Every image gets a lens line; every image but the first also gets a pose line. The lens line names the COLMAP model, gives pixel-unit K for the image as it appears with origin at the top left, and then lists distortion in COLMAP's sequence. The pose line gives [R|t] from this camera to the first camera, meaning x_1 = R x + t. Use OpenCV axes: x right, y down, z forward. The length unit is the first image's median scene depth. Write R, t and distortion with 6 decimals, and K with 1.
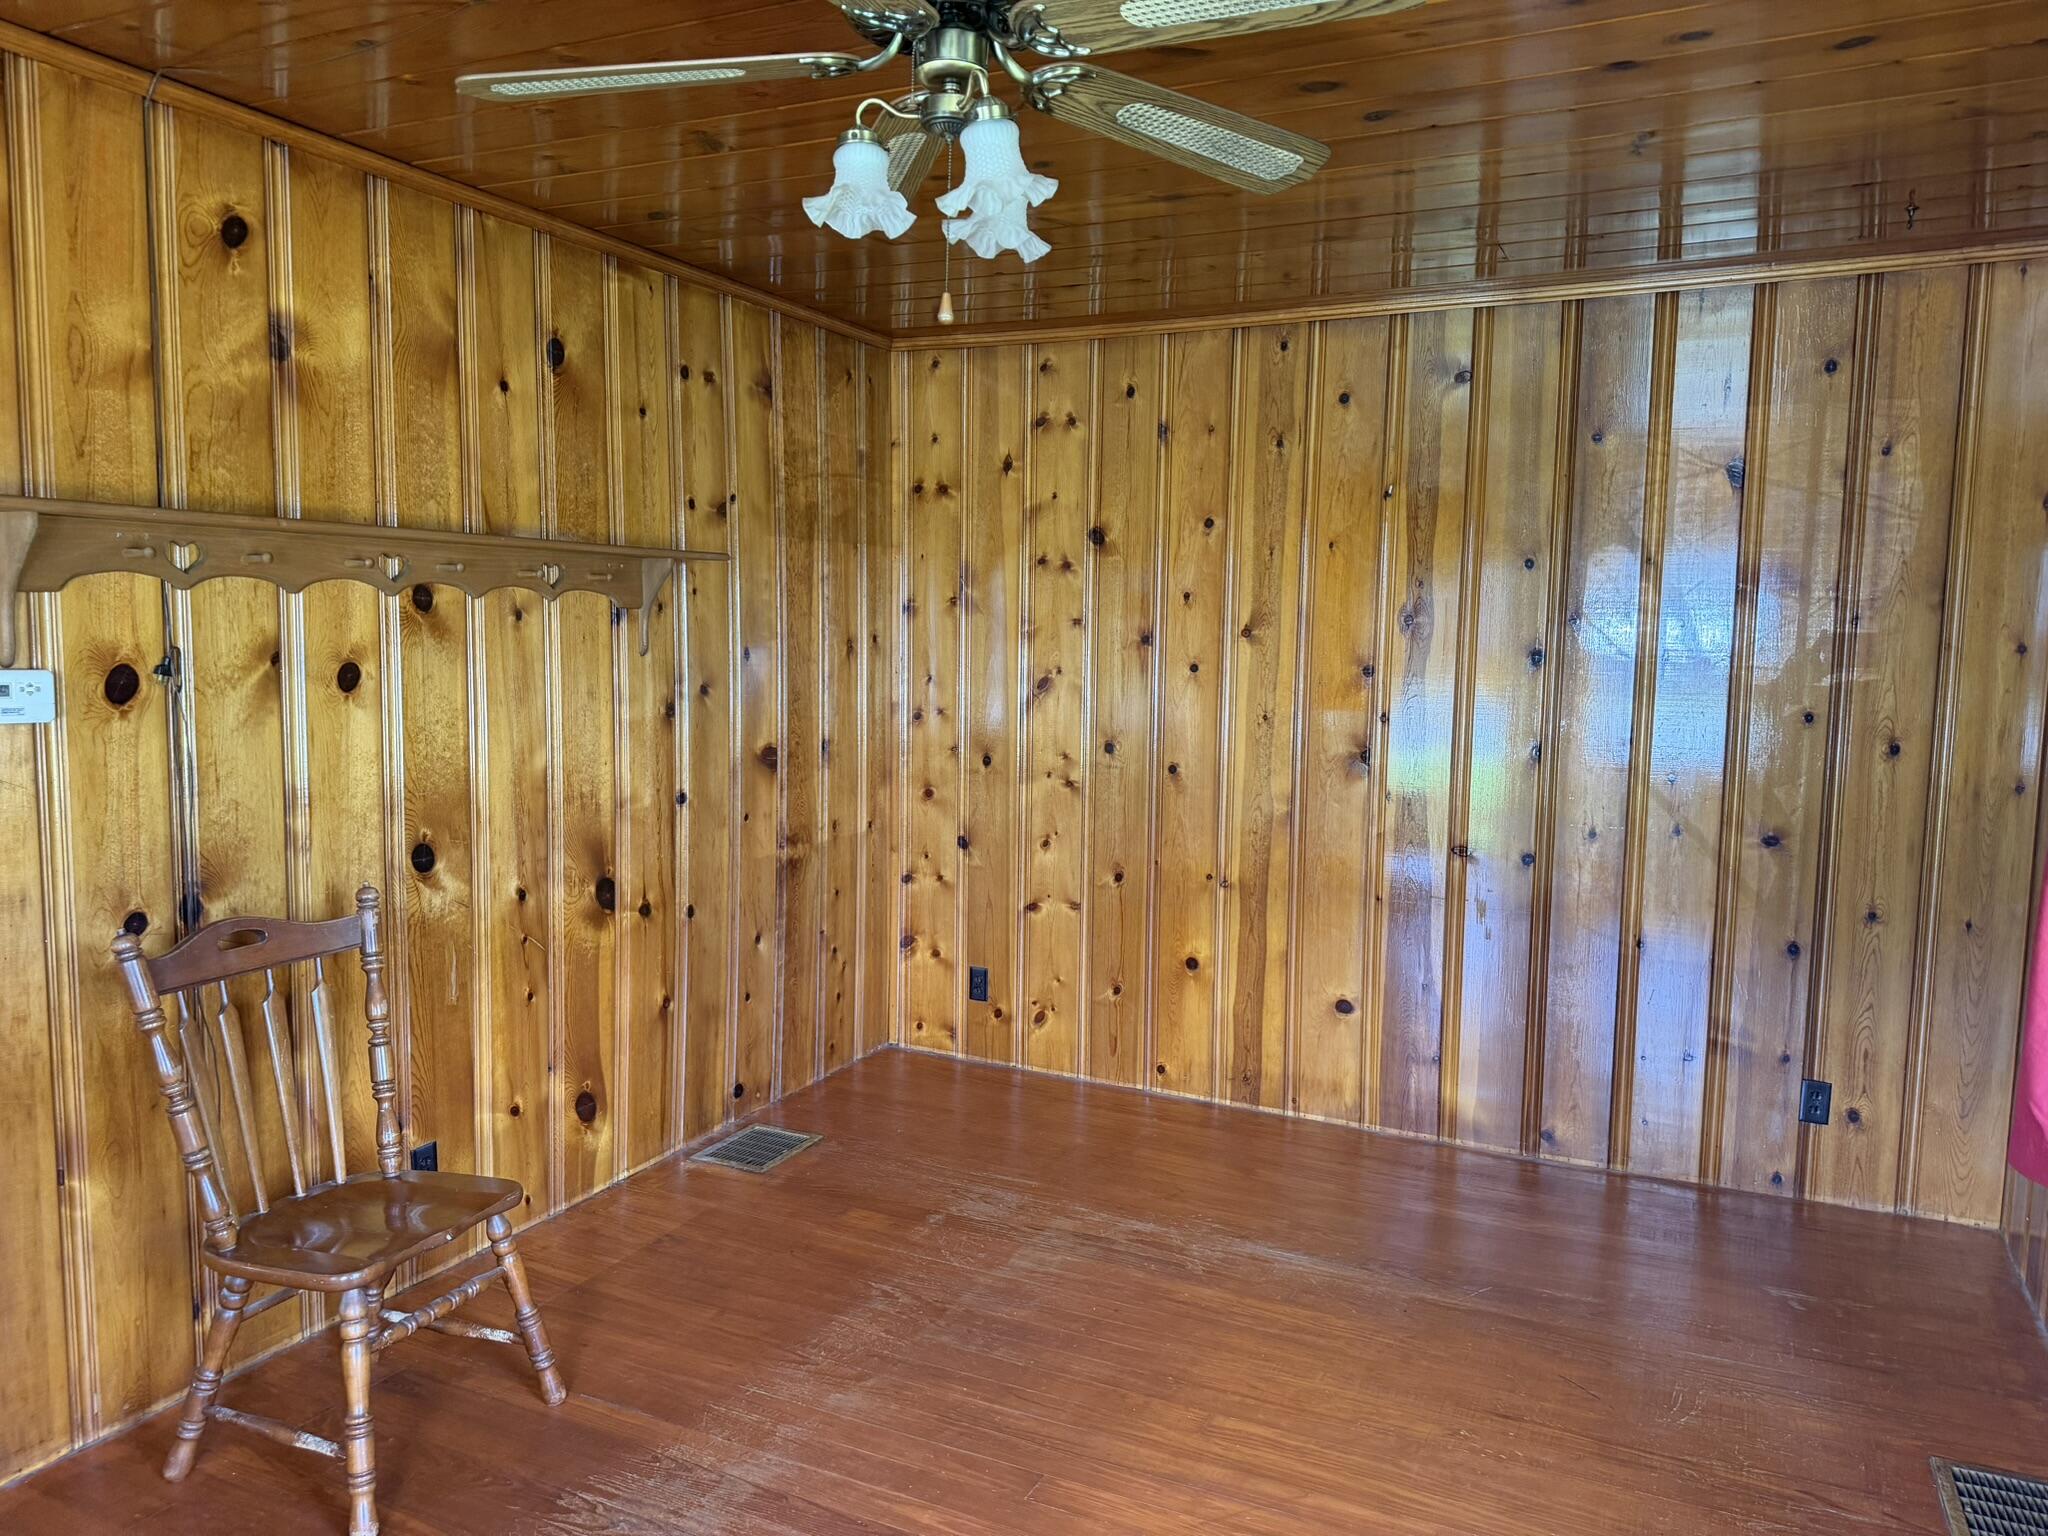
lens RADIAL K [[1427.0, 0, 1046.7], [0, 1427.0, 779.0], [0, 0, 1]] dist [0.195765, -0.330365]
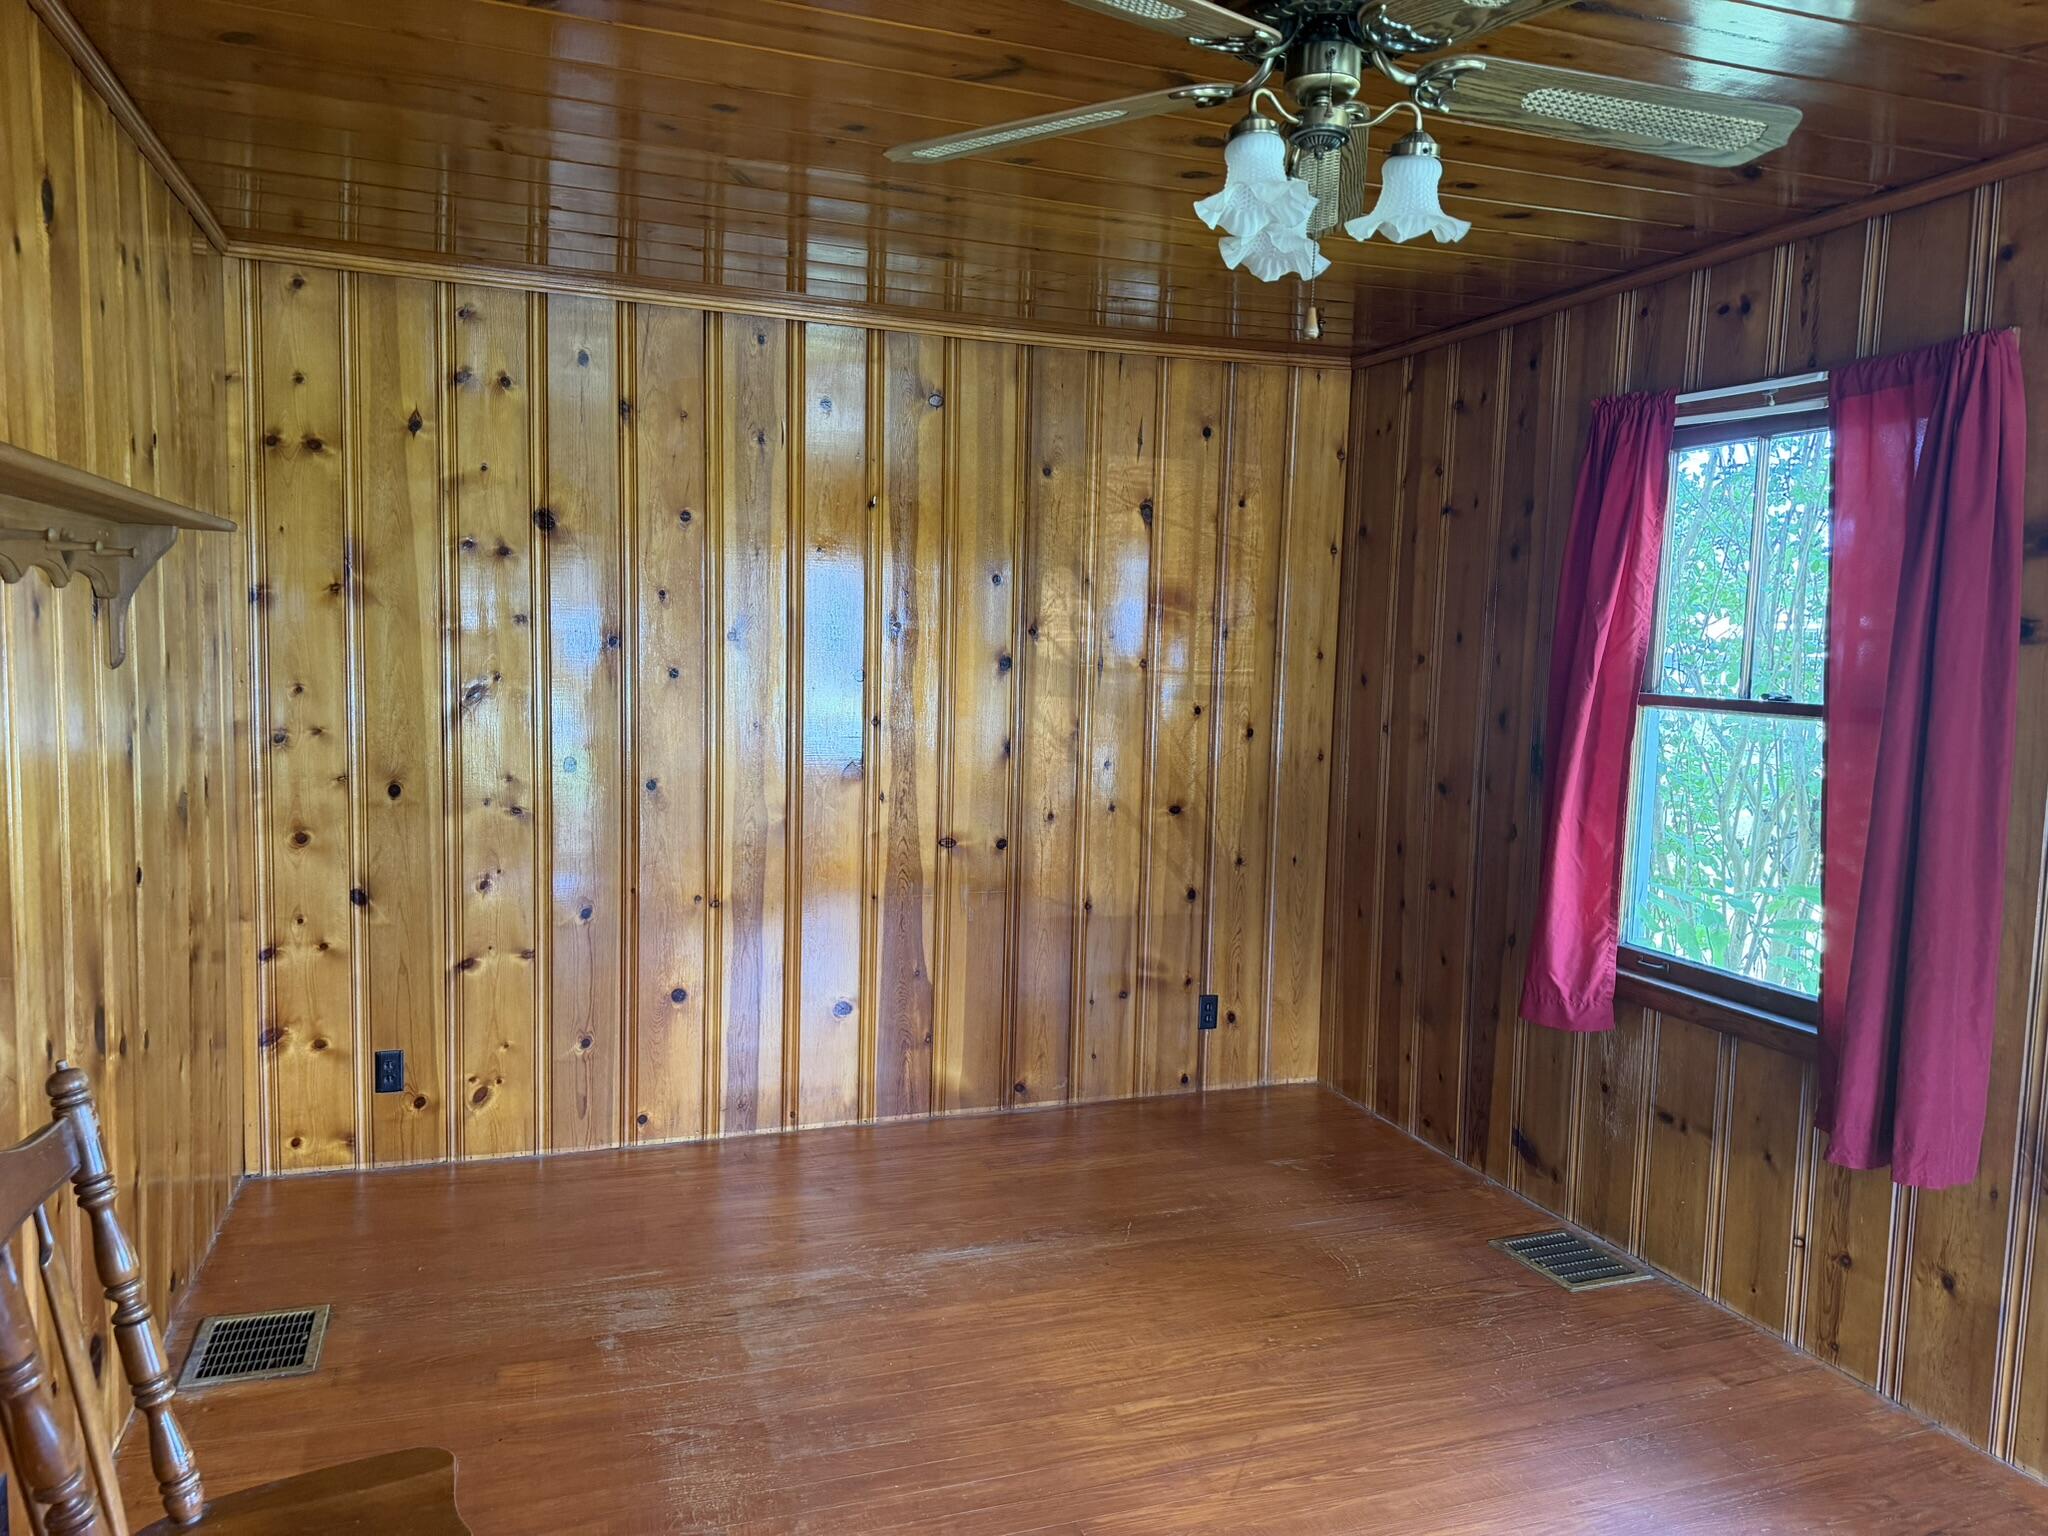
lens RADIAL K [[1430.7, 0, 1024.4], [0, 1430.7, 775.2], [0, 0, 1]] dist [0.172507, -0.292656]
pose [[0.711470, -0.062295, 0.699950, -0.396305], [0.058818, 0.997847, 0.029022, -0.026574], [-0.700251, 0.020521, 0.713602, 0.189958]]
